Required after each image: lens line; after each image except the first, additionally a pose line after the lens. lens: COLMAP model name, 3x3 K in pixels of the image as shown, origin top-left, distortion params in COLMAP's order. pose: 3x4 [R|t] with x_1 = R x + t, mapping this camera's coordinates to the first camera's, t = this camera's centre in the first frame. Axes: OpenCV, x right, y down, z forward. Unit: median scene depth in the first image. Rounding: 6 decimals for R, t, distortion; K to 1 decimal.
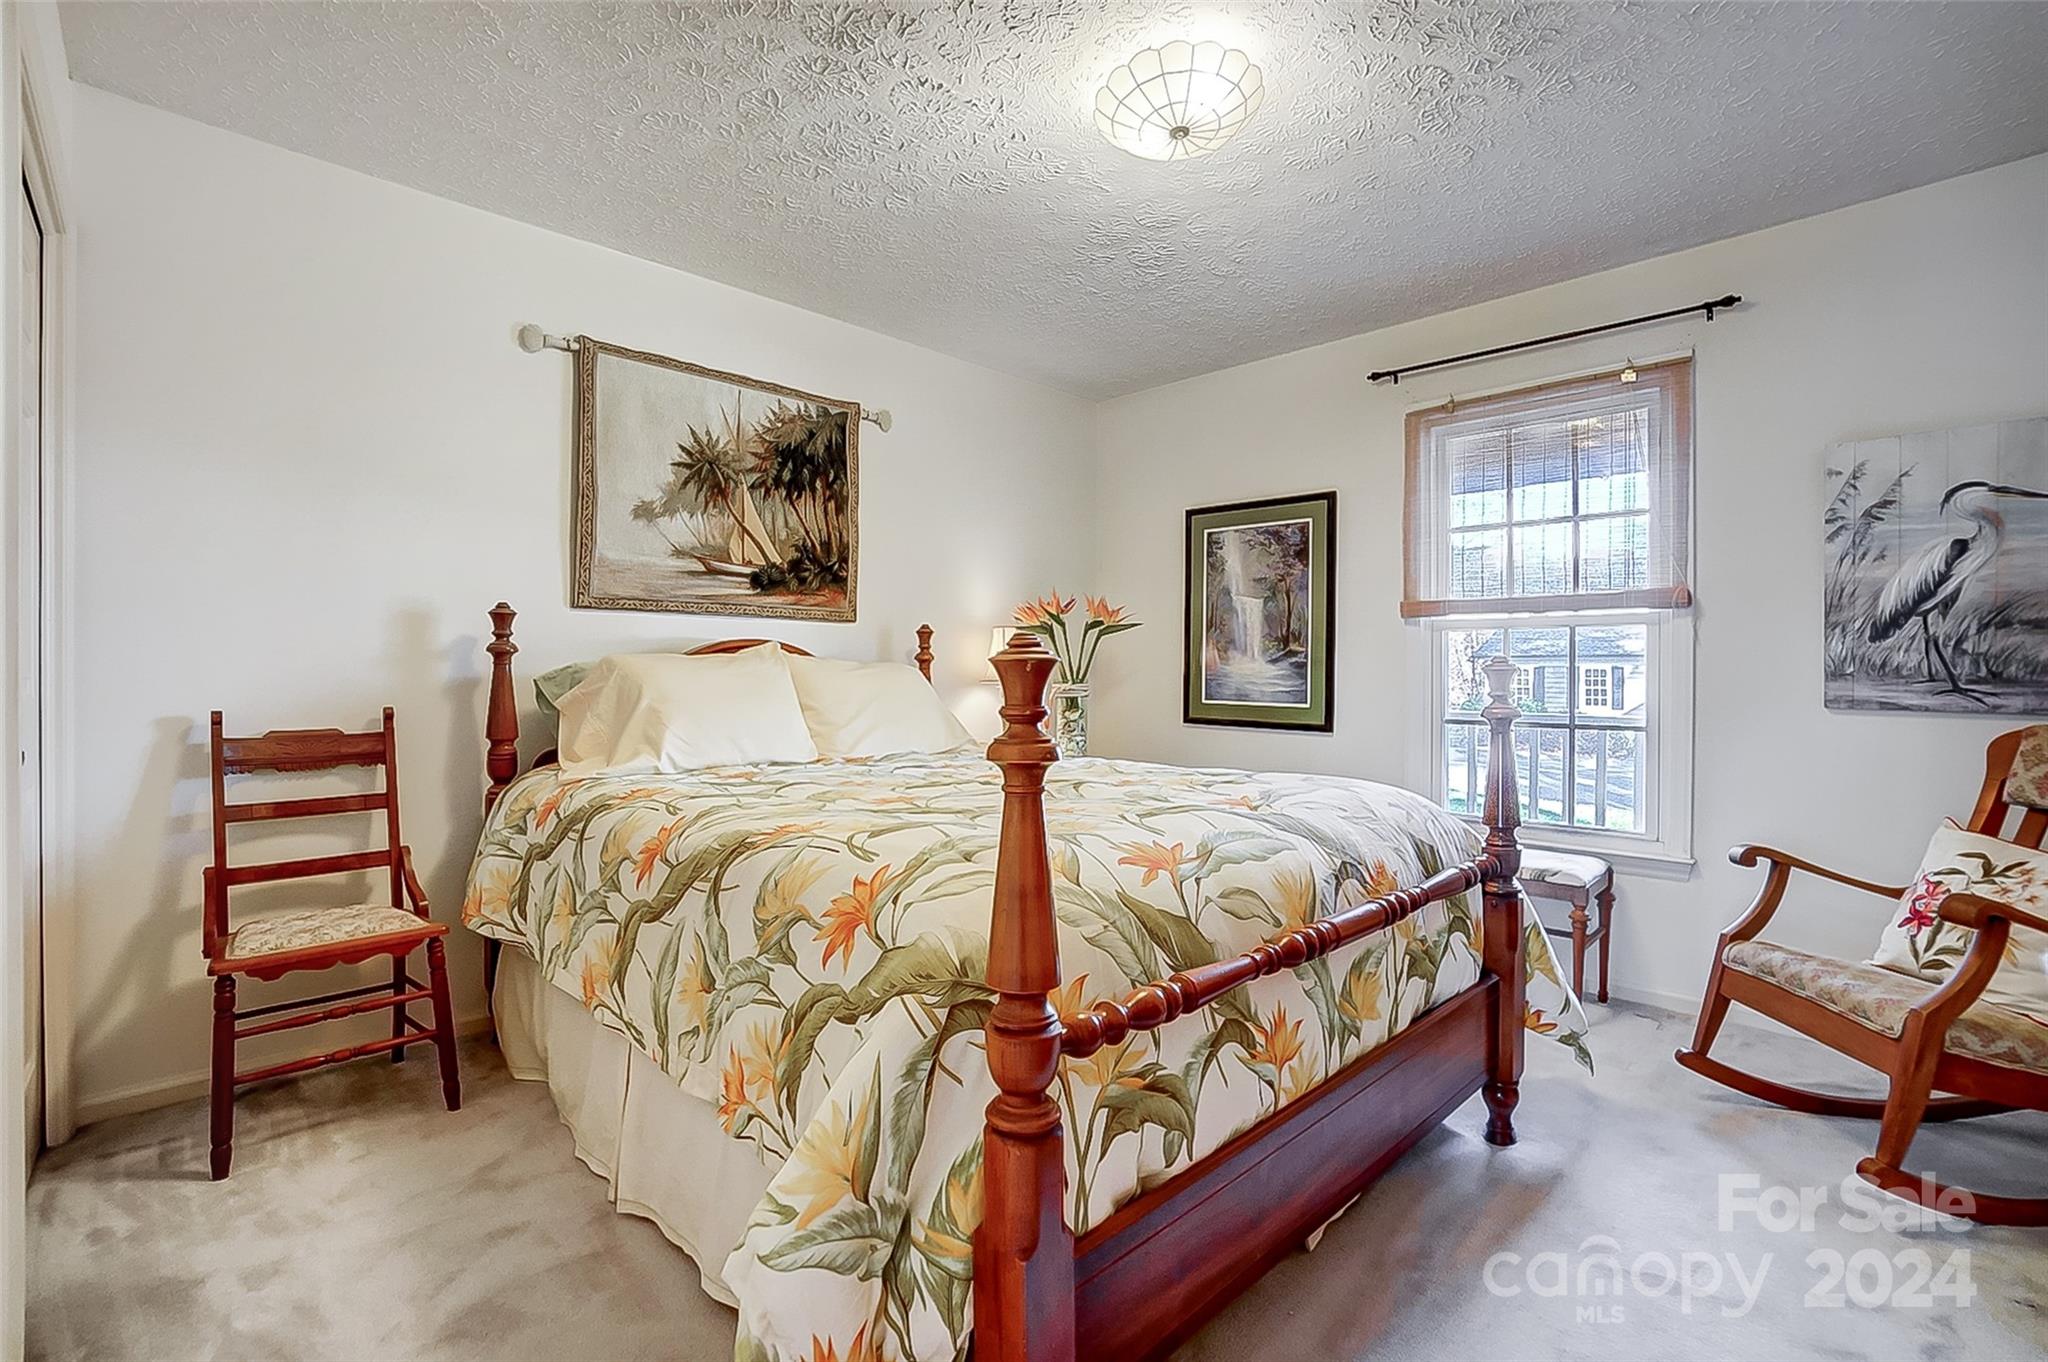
lens RADIAL K [[924.9, 0, 1013.0], [0, 924.9, 684.9], [0, 0, 1]] dist [-0.059524, 0.024950]
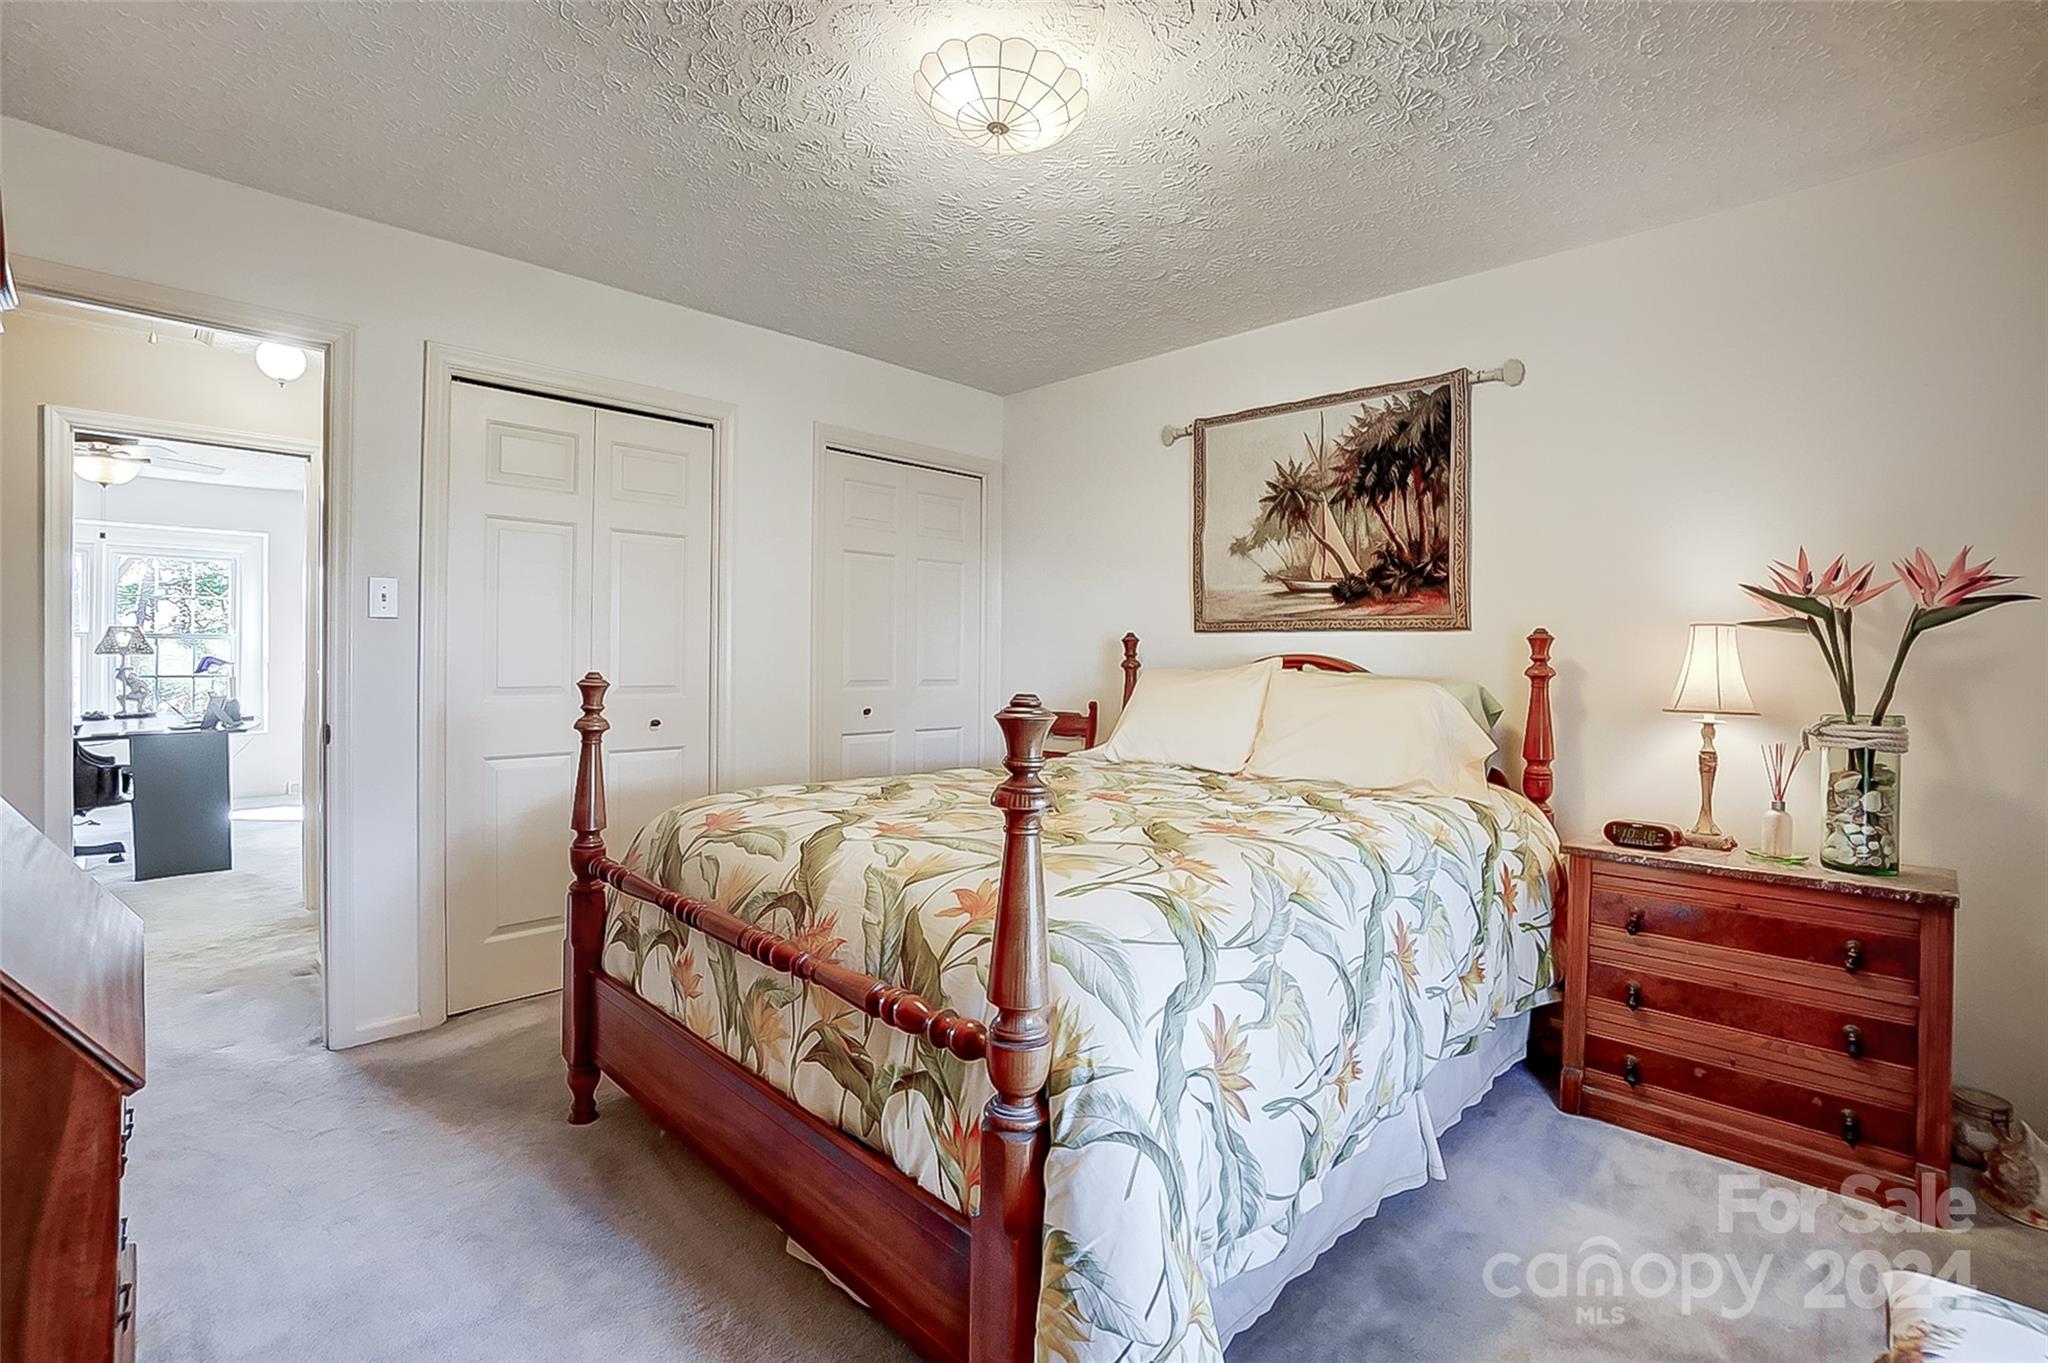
lens RADIAL K [[940.3, 0, 1041.8], [0, 940.3, 642.9], [0, 0, 1]] dist [-0.045034, 0.021353]
pose [[0.025473, -0.025684, -0.999346, 0.717697], [-0.029428, 0.999217, -0.026430, -0.024826], [0.999242, 0.030082, 0.024697, 0.653998]]
